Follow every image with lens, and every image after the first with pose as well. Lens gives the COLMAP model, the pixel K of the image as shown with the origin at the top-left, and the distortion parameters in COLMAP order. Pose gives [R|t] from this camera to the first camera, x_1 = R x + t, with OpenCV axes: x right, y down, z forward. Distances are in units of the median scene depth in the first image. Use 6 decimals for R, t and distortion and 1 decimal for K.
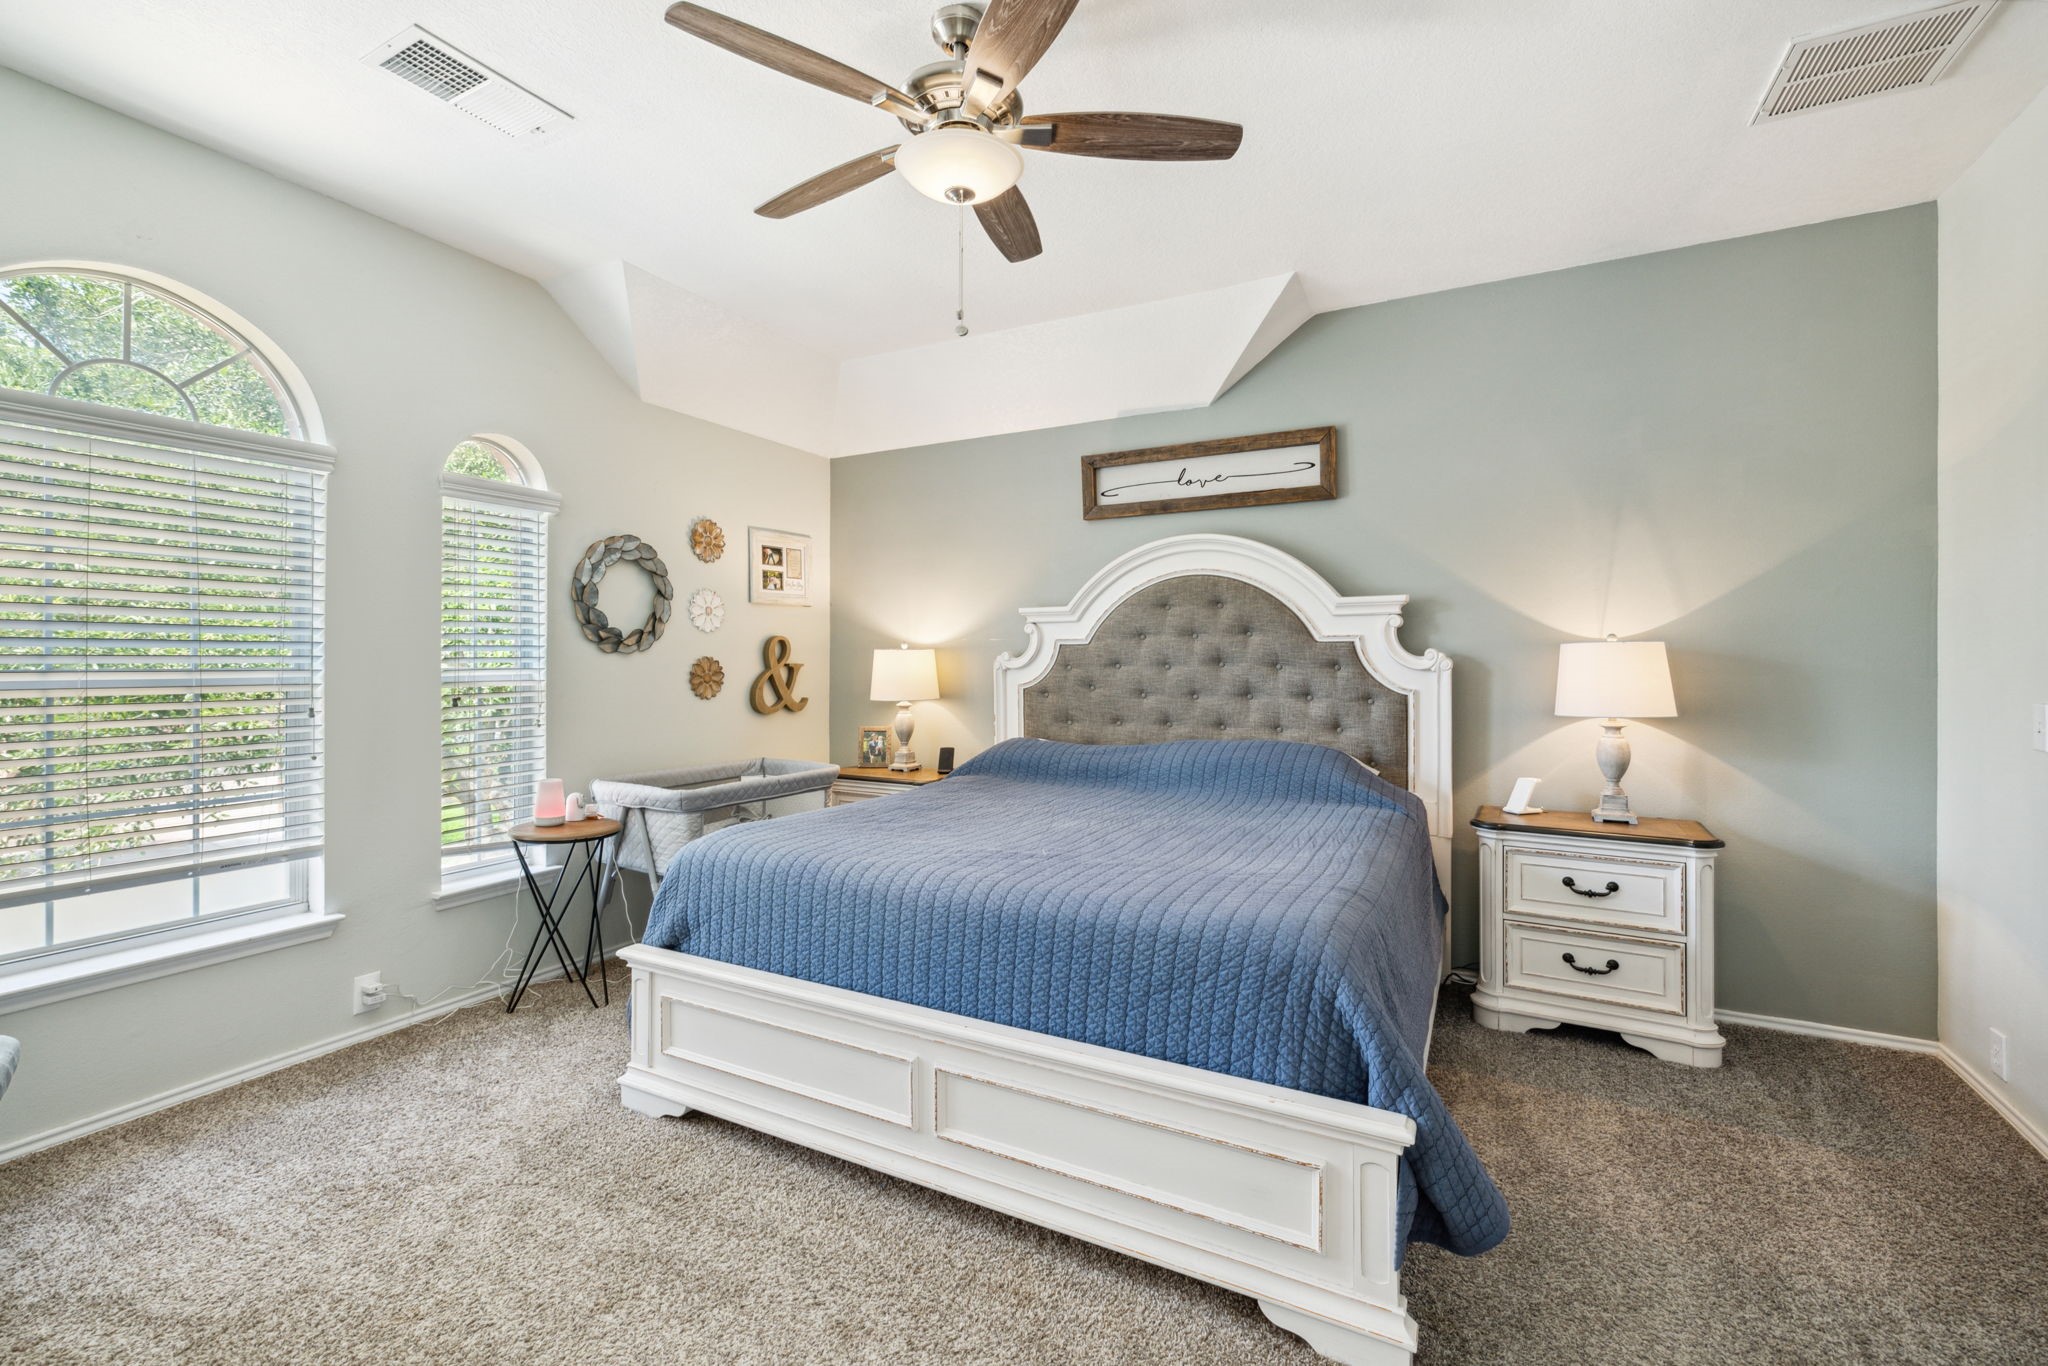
lens RADIAL K [[876.8, 0, 1021.0], [0, 876.8, 663.4], [0, 0, 1]] dist [0.007369, -0.000859]
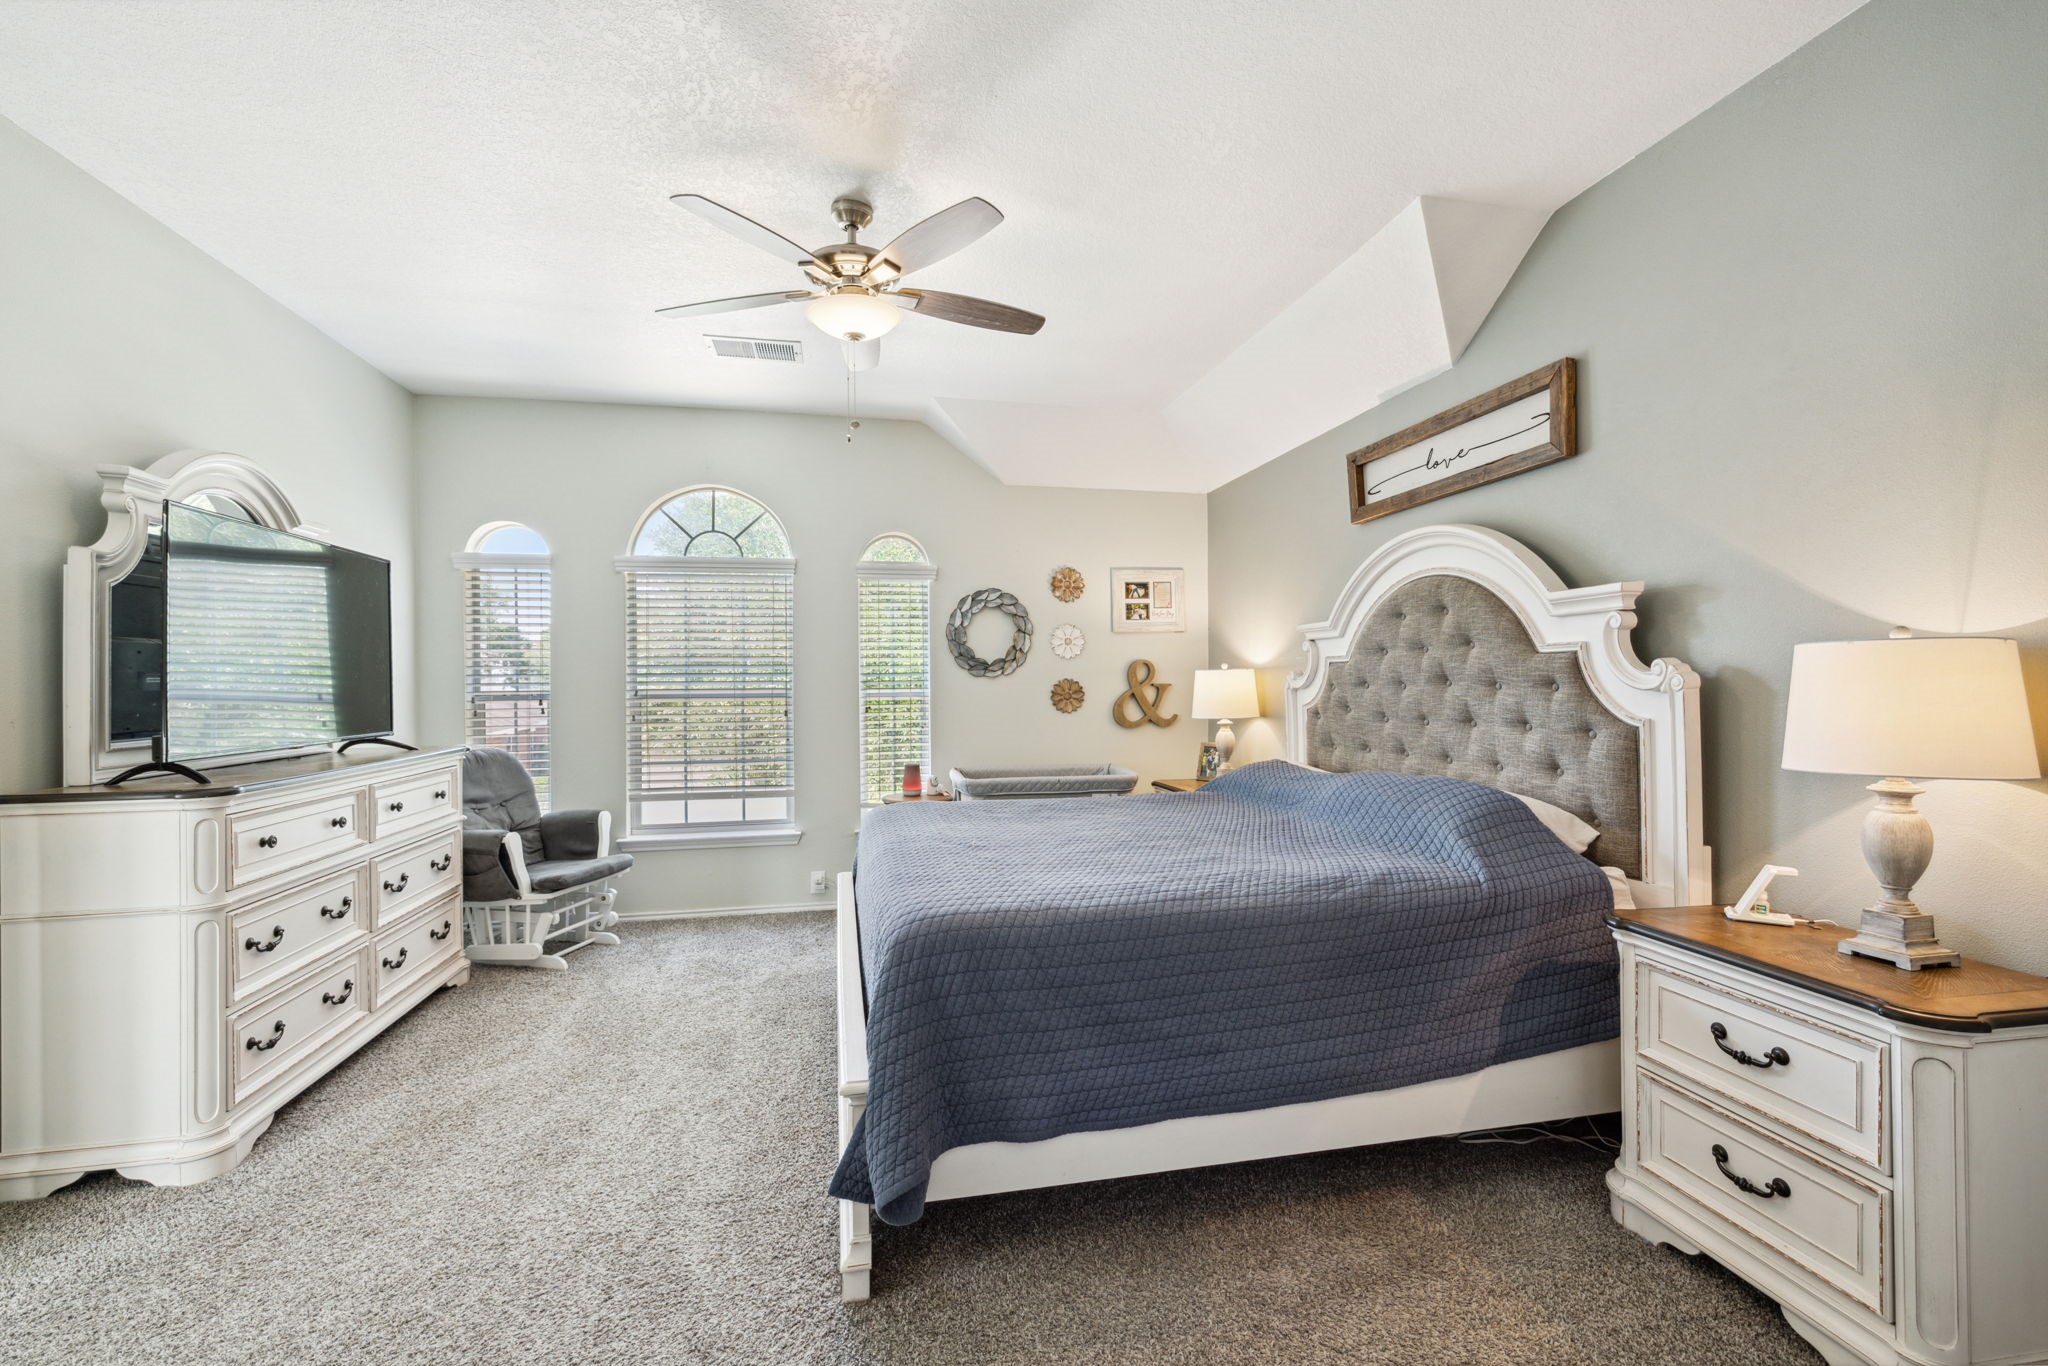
lens RADIAL K [[876.8, 0, 1027.8], [0, 876.8, 685.2], [0, 0, 1]] dist [0.007369, -0.000859]
pose [[0.650082, -0.002148, -0.759861, 0.610533], [0.003374, 0.999994, 0.000060, 0.001413], [0.759857, -0.002602, 0.650085, 0.174978]]
